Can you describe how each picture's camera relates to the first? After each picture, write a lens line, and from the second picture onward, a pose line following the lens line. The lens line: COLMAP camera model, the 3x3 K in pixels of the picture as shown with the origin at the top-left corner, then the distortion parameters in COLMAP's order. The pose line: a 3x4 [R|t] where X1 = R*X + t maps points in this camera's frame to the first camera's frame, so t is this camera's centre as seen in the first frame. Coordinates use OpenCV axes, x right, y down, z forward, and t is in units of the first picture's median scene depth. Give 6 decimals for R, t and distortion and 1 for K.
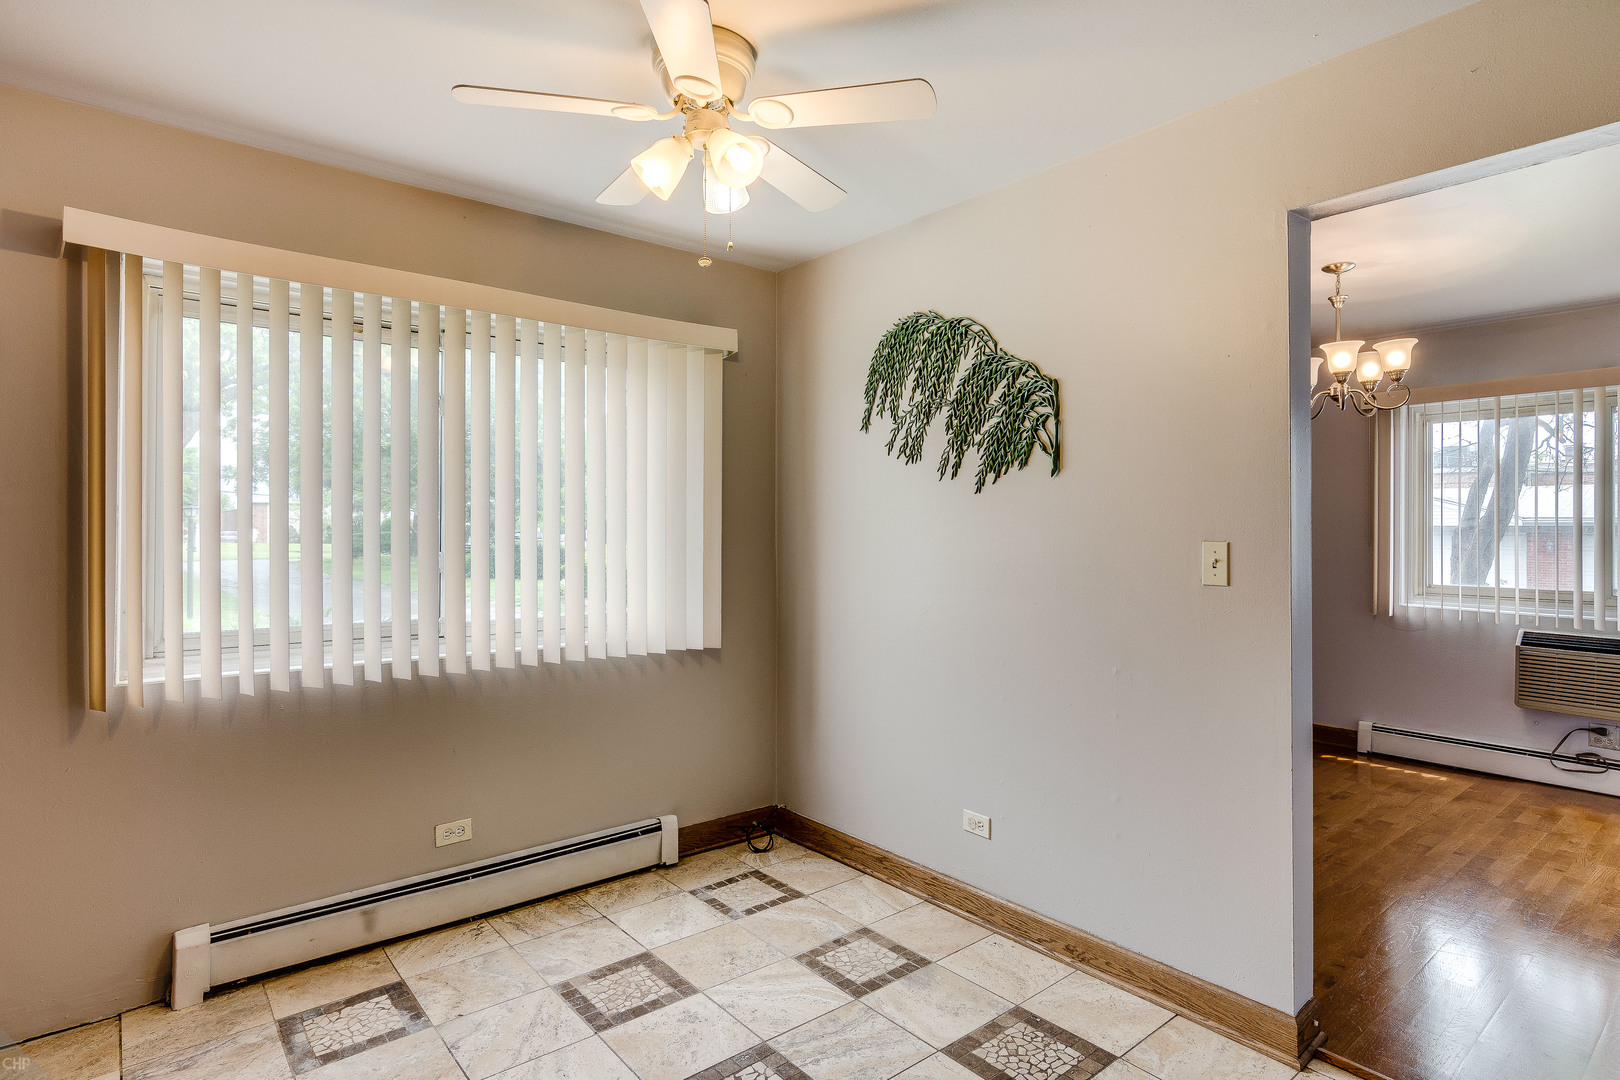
lens RADIAL K [[862.5, 0, 841.1], [0, 862.5, 525.1], [0, 0, 1]] dist [0.001504, 0.001354]
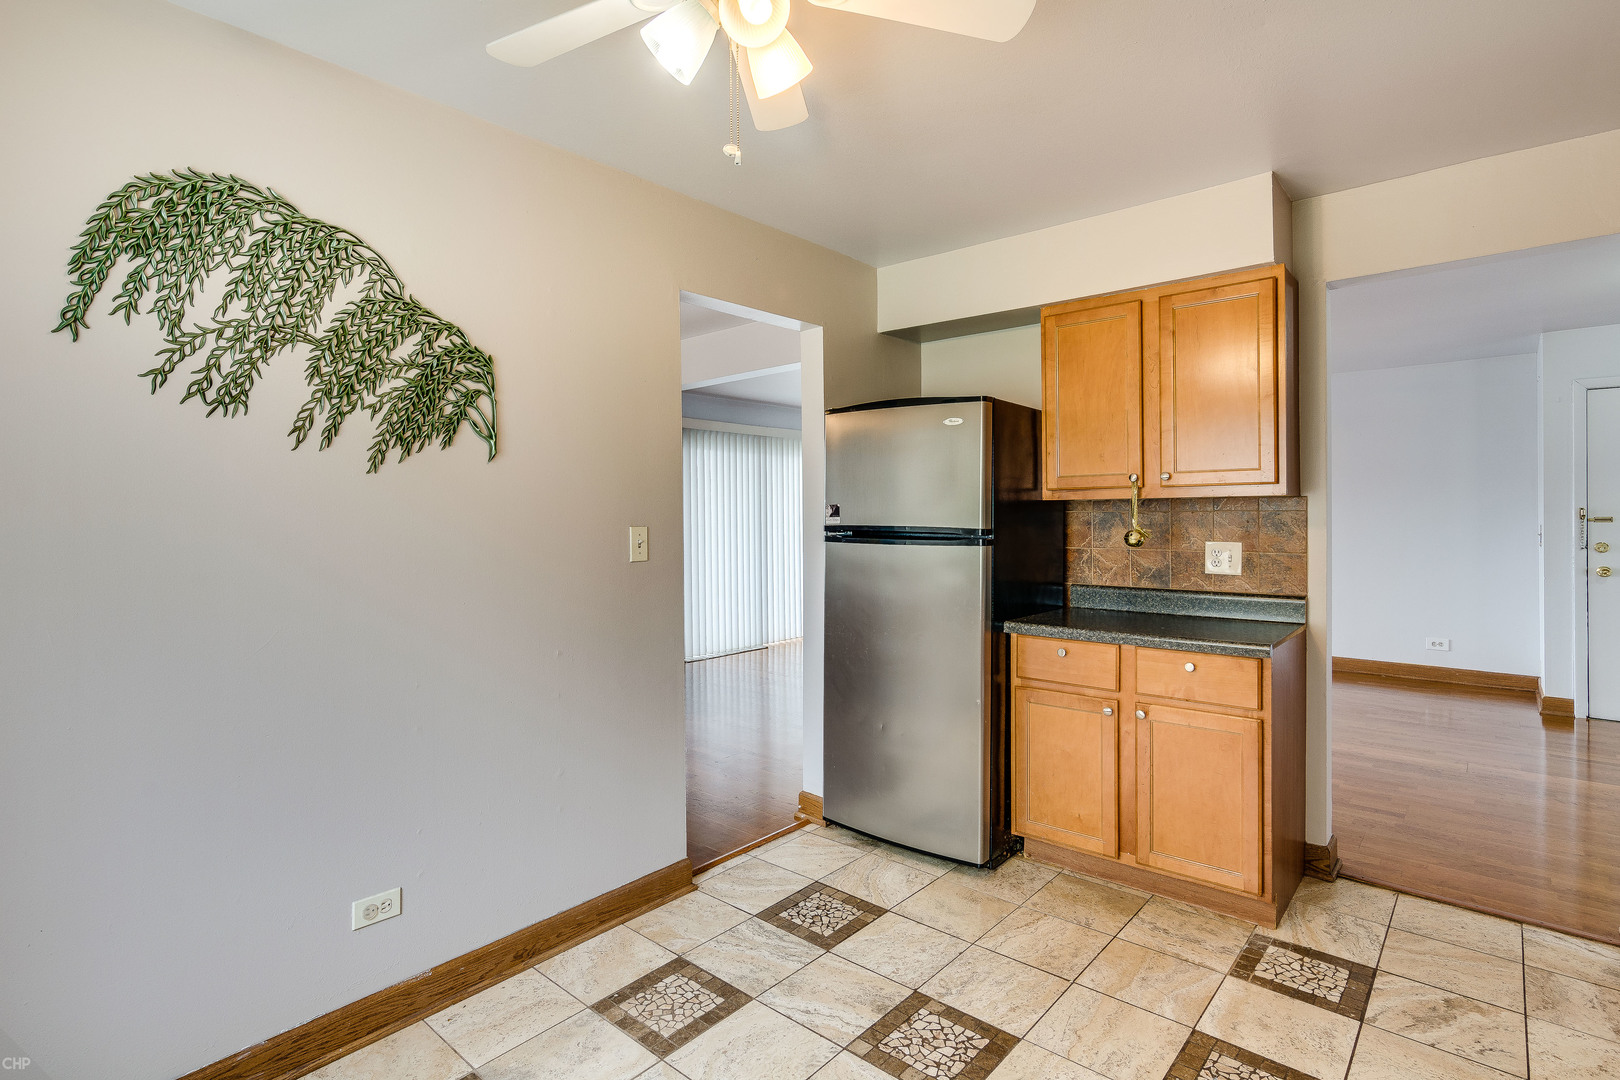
lens RADIAL K [[805.1, 0, 811.6], [0, 805.1, 520.4], [0, 0, 1]] dist [0.001539, 0.004754]
pose [[-0.144768, -0.008695, 0.989427, -0.610266], [0.004440, 0.999946, 0.009437, 0.000273], [-0.989456, 0.005760, -0.144722, 0.737814]]
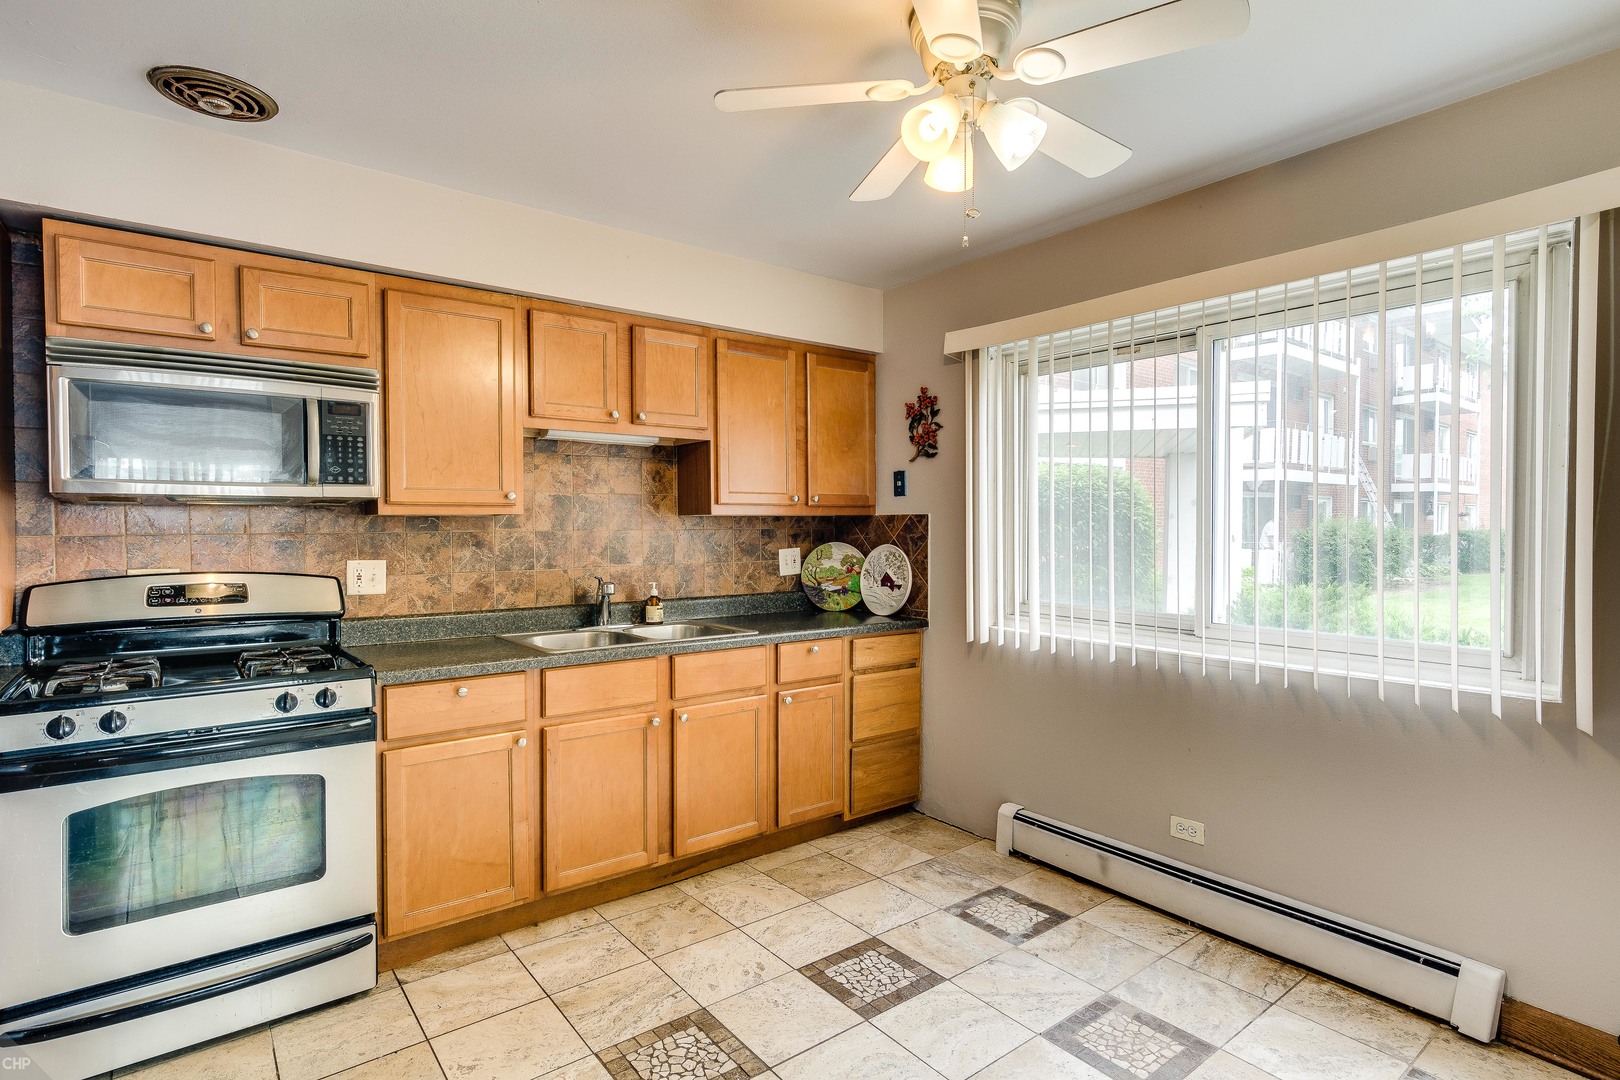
lens RADIAL K [[805.1, 0, 804.4], [0, 805.1, 542.6], [0, 0, 1]] dist [0.001539, 0.004754]
pose [[-0.049800, 0.018450, -0.998589, 0.514322], [0.006637, 0.999813, 0.018142, 0.002385], [0.998737, -0.005724, -0.049914, 0.617176]]
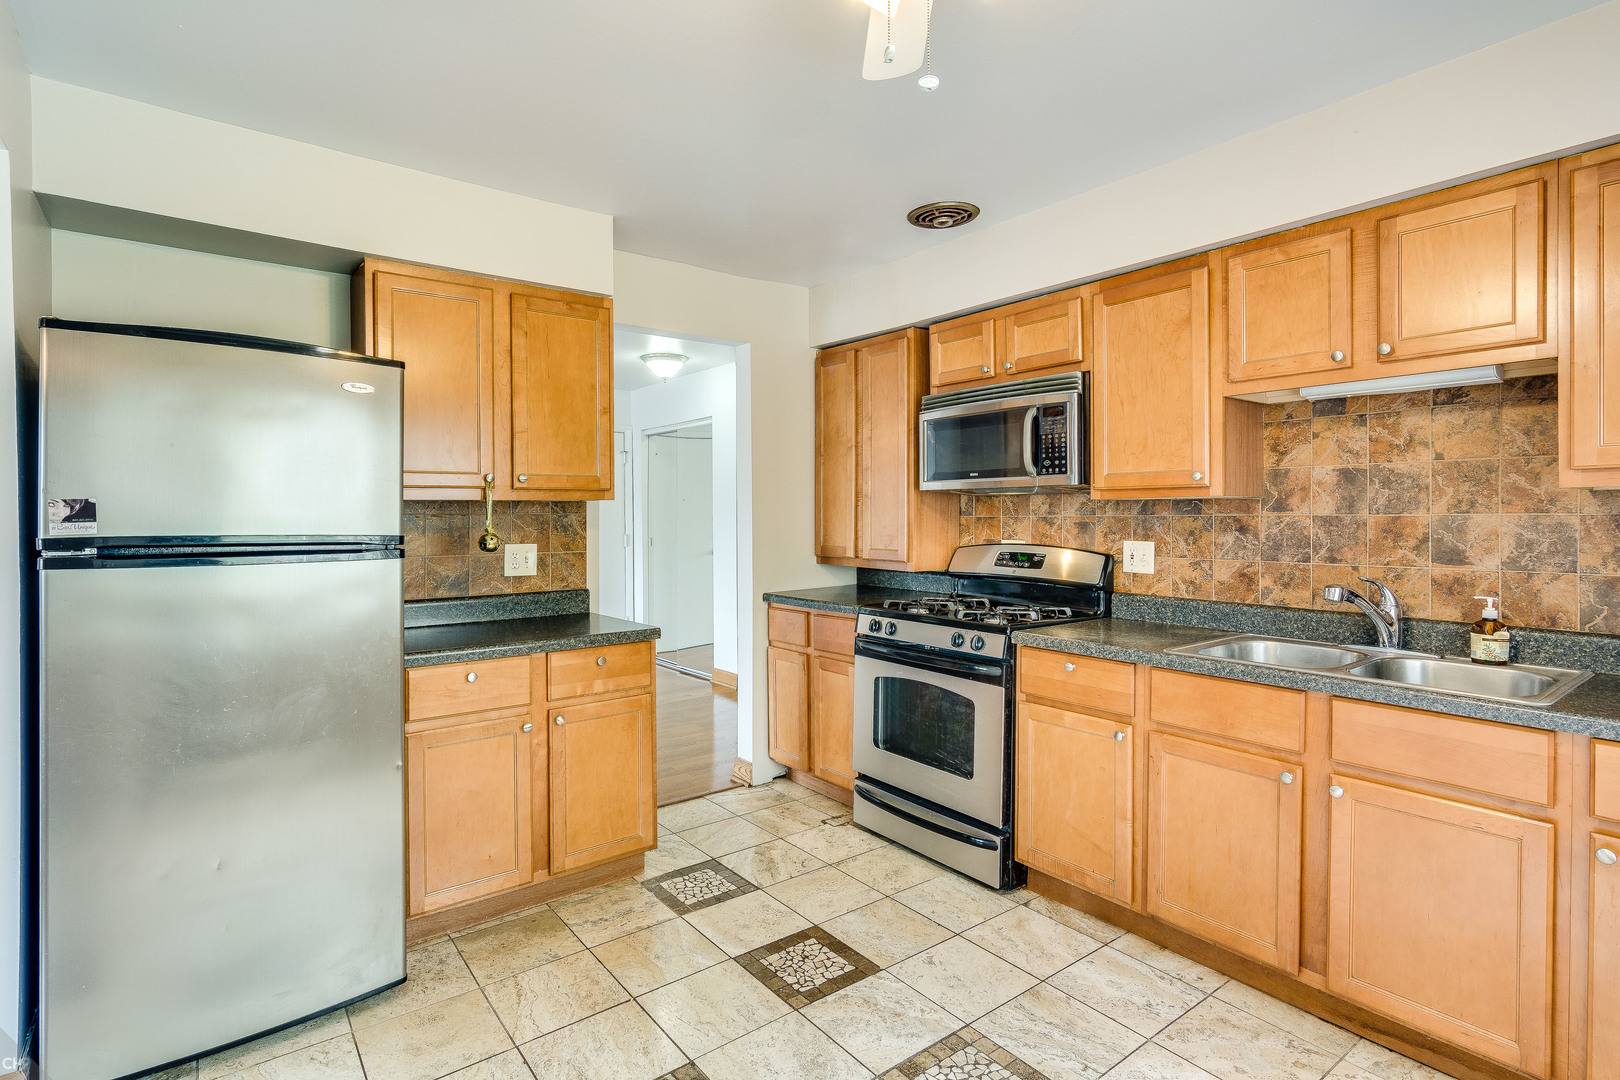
lens RADIAL K [[805.1, 0, 805.9], [0, 805.1, 521.8], [0, 0, 1]] dist [0.001539, 0.004754]
pose [[-0.998607, 0.002387, 0.052718, -0.071139], [0.002799, 0.999966, 0.007759, 0.003322], [-0.052698, 0.007895, -0.998579, 1.126954]]
